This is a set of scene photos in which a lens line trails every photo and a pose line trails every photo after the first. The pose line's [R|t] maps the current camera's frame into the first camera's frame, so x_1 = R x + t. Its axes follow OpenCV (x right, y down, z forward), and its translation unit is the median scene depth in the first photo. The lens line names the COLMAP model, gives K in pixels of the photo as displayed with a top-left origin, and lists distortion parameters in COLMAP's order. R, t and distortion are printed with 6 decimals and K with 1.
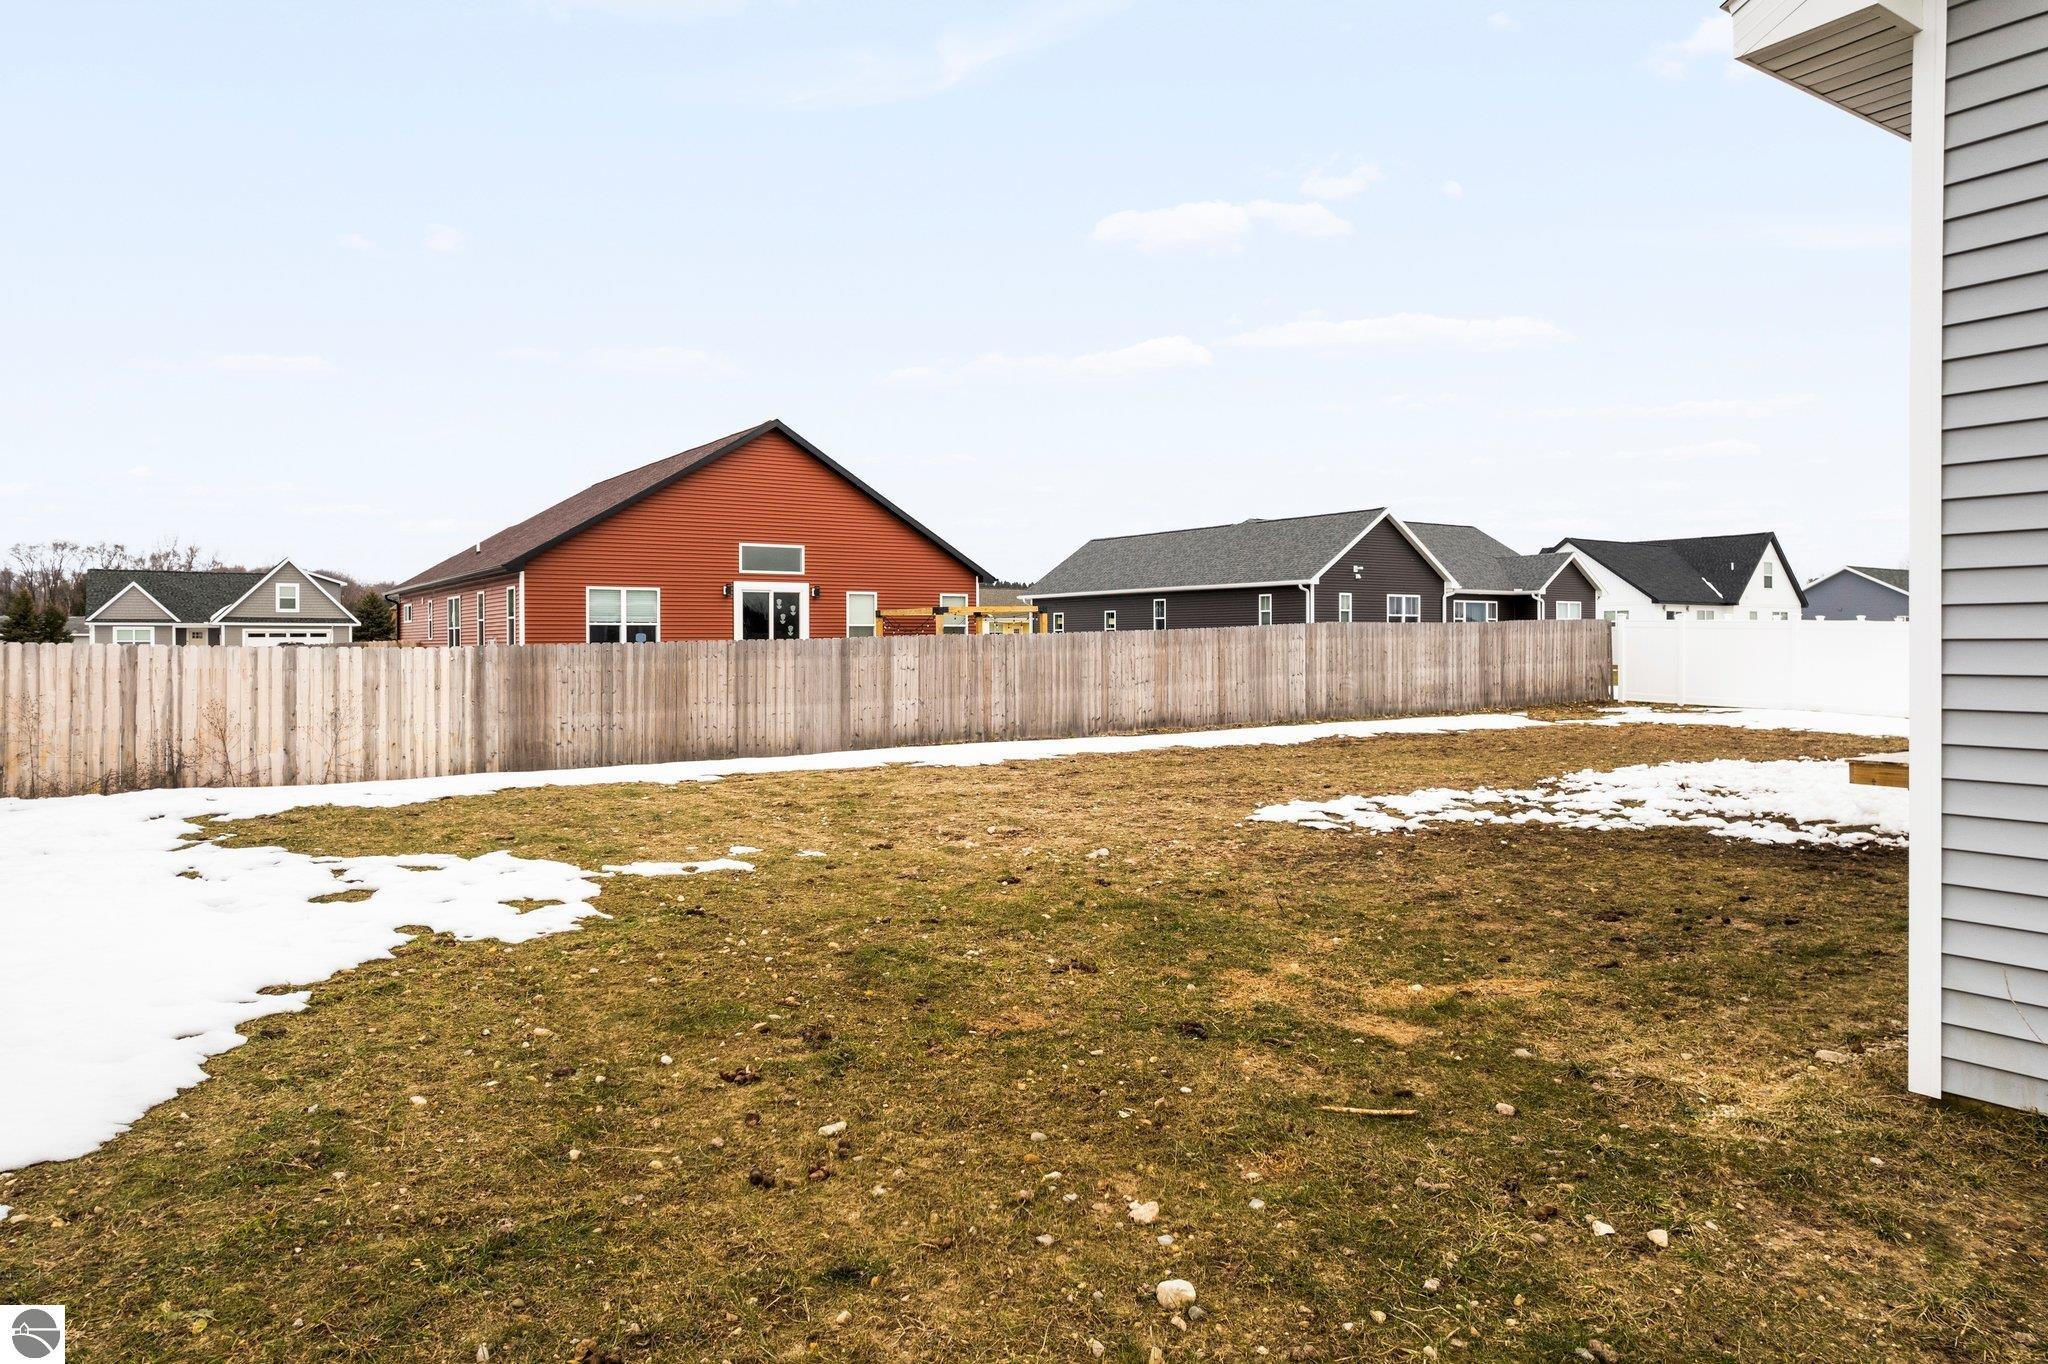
lens RADIAL K [[1327.5, 0, 1028.0], [0, 1327.5, 654.2], [0, 0, 1]] dist [-0.074133, 0.064059]
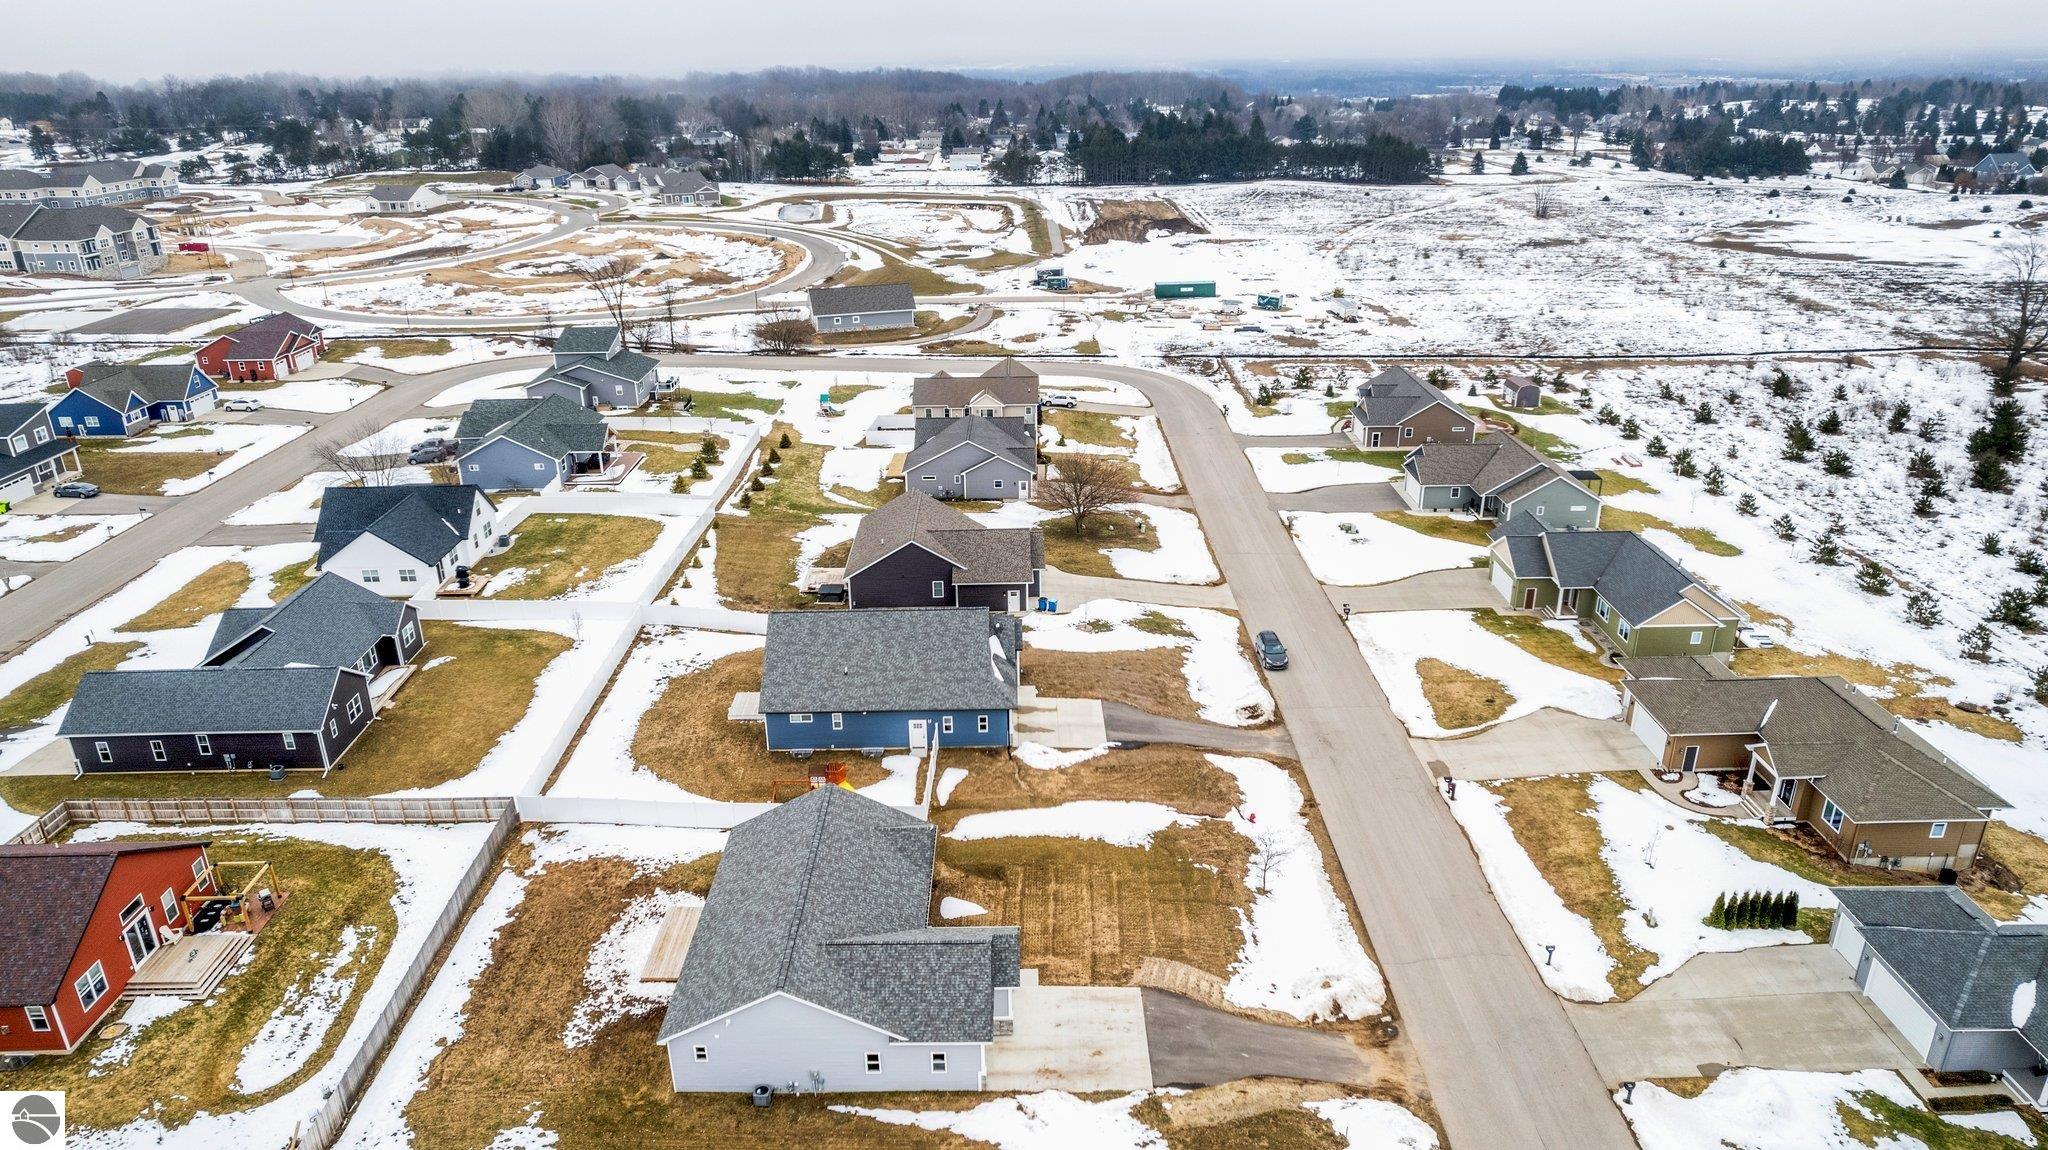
lens RADIAL K [[1319.4, 0, 1027.4], [0, 1319.4, 574.0], [0, 0, 1]] dist [-0.067710, 0.070108]
pose [[0.551058, -0.319927, 0.770702, -0.809512], [0.010422, 0.926153, 0.377005, -1.288693], [-0.834402, -0.199720, 0.513698, -1.065980]]
